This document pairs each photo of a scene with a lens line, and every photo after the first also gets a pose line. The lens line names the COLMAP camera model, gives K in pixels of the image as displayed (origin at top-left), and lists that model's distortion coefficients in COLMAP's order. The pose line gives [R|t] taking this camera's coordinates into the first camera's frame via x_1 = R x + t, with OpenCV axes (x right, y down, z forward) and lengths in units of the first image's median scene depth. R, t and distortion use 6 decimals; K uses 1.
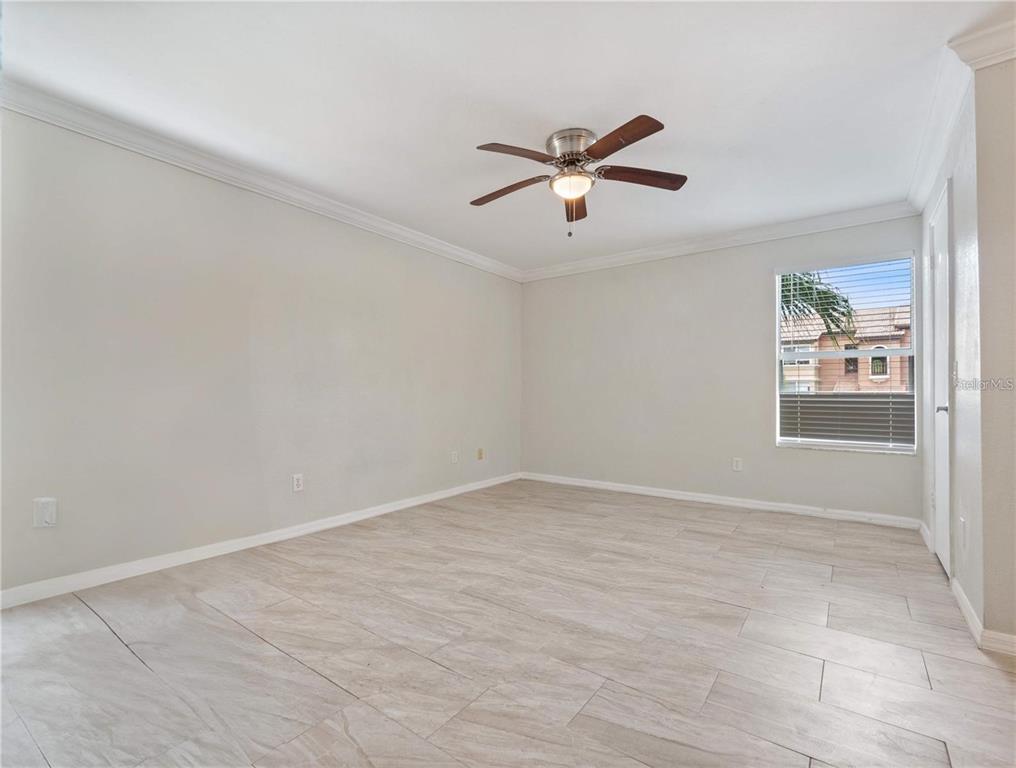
lens RADIAL K [[475.3, 0, 506.0], [0, 475.3, 387.3], [0, 0, 1]] dist [-0.002864, -0.000327]
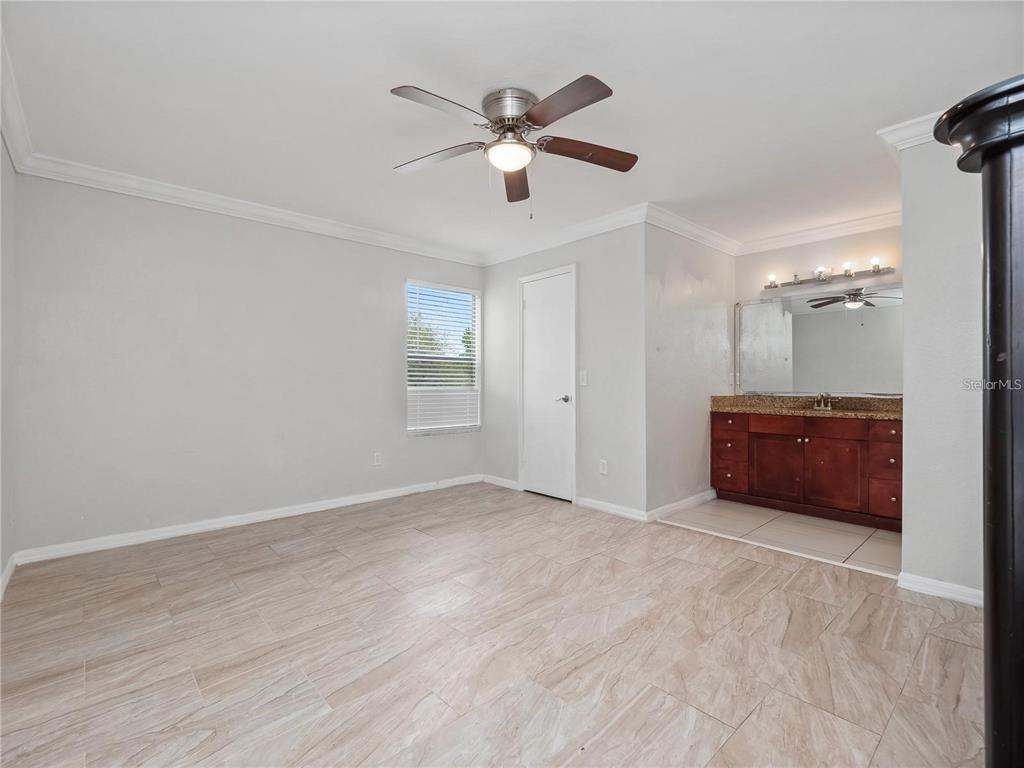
lens RADIAL K [[478.0, 0, 502.7], [0, 478.0, 381.4], [0, 0, 1]] dist [0.002940, -0.003335]
pose [[0.207839, -0.002247, 0.978161, -0.735054], [-0.011040, 0.999928, 0.004643, -0.013166], [-0.978101, -0.011764, 0.207799, 0.865834]]
